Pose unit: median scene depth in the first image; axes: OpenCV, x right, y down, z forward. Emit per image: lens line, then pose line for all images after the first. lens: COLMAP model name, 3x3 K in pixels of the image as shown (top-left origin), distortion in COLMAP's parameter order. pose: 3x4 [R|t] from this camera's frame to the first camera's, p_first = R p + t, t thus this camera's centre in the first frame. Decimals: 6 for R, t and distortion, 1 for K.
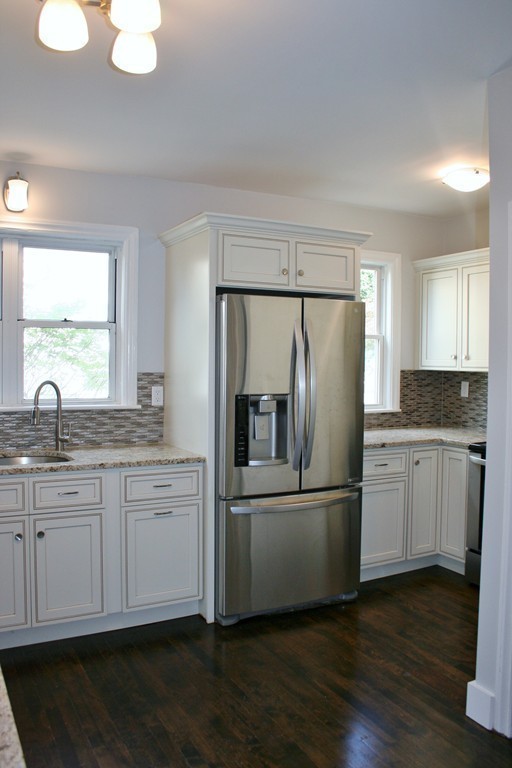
lens RADIAL K [[643.6, 0, 258.4], [0, 643.6, 376.2], [0, 0, 1]] dist [-0.144753, 0.113792]
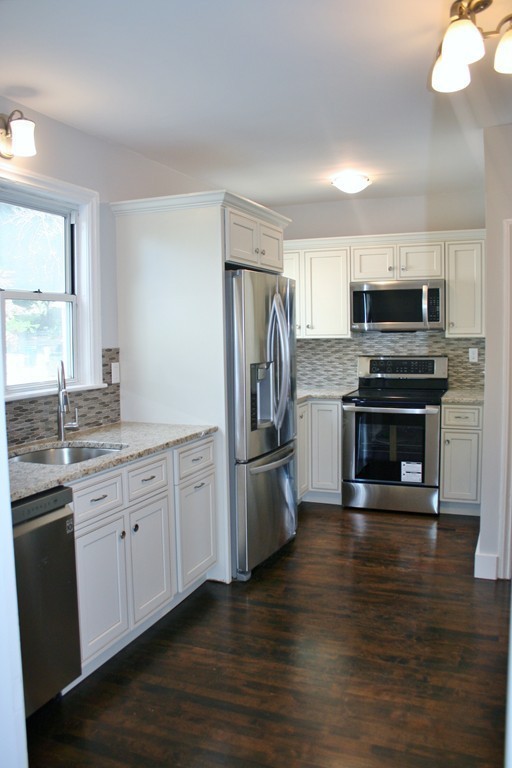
lens RADIAL K [[643.6, 0, 258.4], [0, 643.6, 376.2], [0, 0, 1]] dist [-0.144753, 0.113792]
pose [[0.769358, -0.066507, 0.635347, -0.654117], [0.039572, 0.997617, 0.056510, -0.010276], [-0.637591, -0.018335, 0.770157, 0.151683]]
